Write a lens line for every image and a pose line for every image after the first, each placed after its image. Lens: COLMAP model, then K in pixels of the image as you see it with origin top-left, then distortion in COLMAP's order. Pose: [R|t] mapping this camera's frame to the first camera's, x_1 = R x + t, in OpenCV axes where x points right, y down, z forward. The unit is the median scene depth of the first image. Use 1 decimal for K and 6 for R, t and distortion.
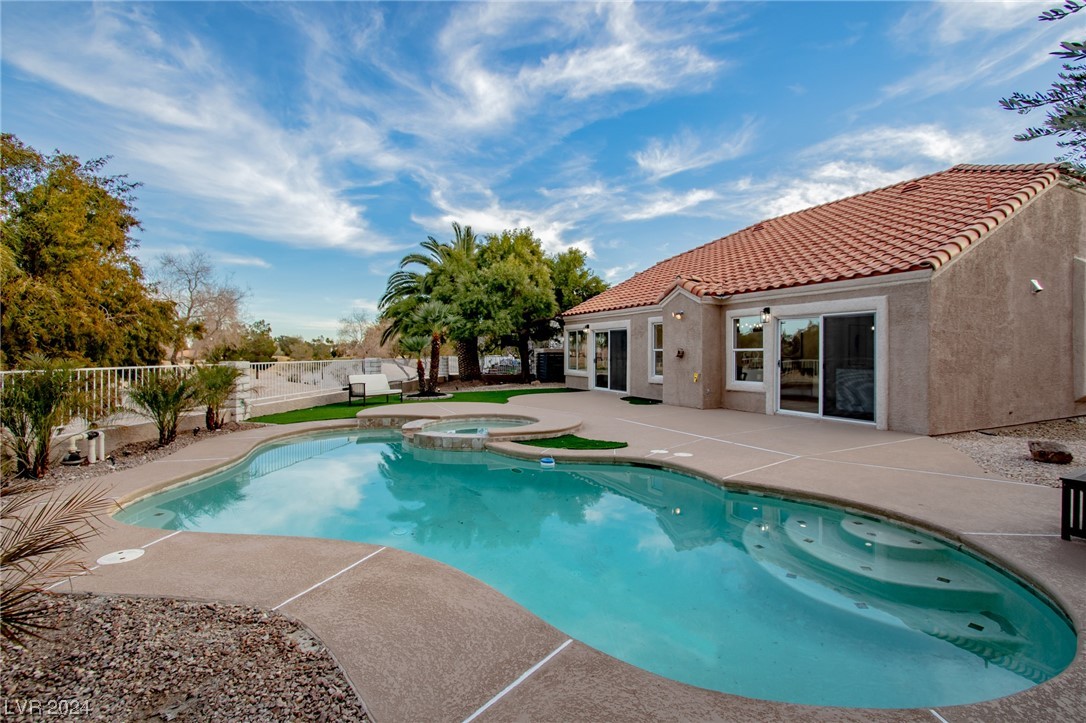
lens RADIAL K [[502.4, 0, 537.9], [0, 502.4, 359.1], [0, 0, 1]] dist [-0.012806, -0.000332]
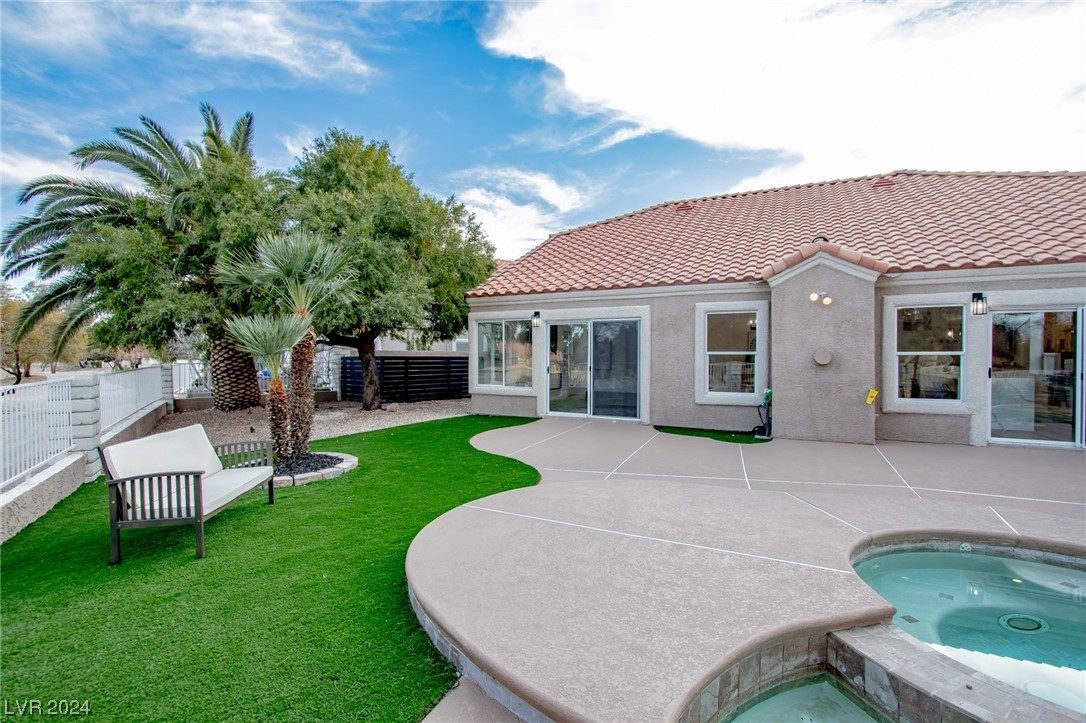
lens RADIAL K [[474.5, 0, 543.0], [0, 474.5, 361.5], [0, 0, 1]] dist [-0.011618, -0.000089]
pose [[0.781353, -0.006614, 0.624055, -0.263343], [0.006738, 0.999975, 0.002163, -0.008132], [-0.624054, 0.002515, 0.781378, 0.538064]]
